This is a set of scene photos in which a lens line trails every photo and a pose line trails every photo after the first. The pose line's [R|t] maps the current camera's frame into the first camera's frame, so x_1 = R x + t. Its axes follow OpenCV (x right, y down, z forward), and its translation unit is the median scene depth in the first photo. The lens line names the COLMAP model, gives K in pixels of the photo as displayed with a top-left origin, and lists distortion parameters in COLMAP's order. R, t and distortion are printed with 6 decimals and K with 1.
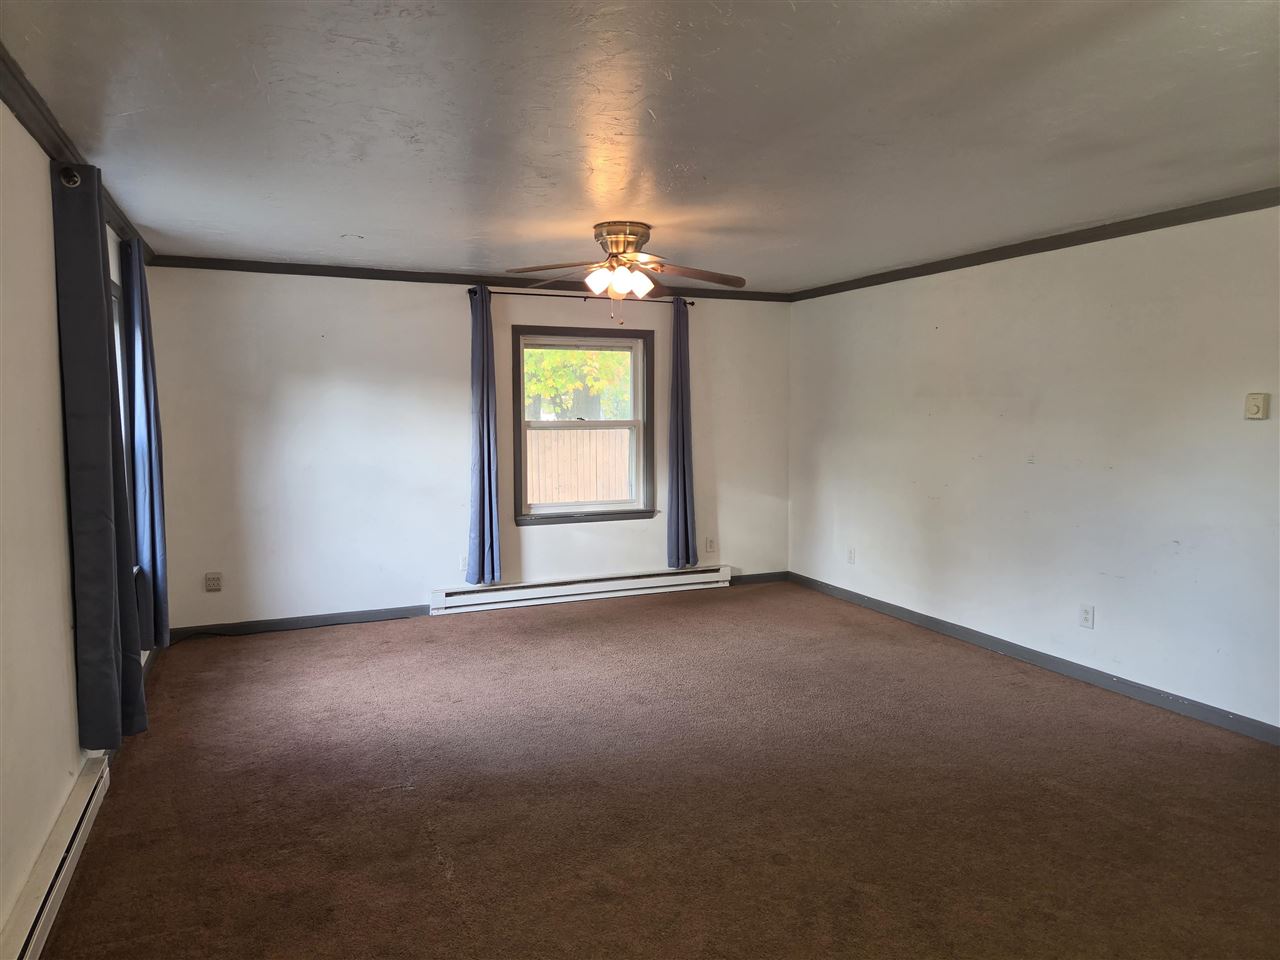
lens RADIAL K [[865.2, 0, 645.9], [0, 865.2, 474.5], [0, 0, 1]] dist [0.055636, -0.055621]
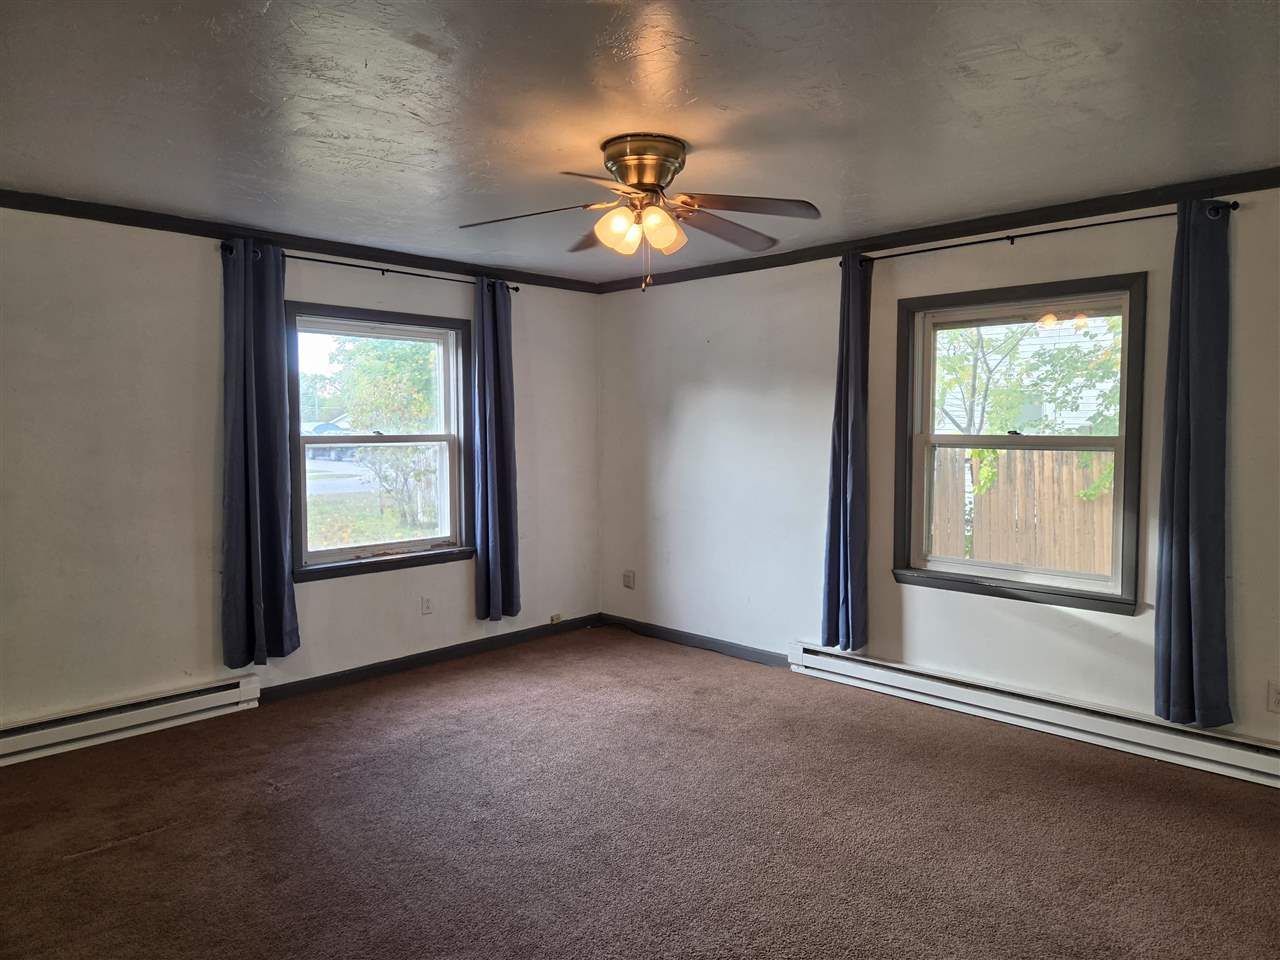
lens RADIAL K [[865.2, 0, 639.9], [0, 865.2, 480.6], [0, 0, 1]] dist [0.055636, -0.055621]
pose [[0.361459, 0.065615, -0.930076, 0.440197], [-0.067271, 0.996756, 0.044175, -0.041757], [0.929958, 0.046599, 0.364701, 0.545199]]
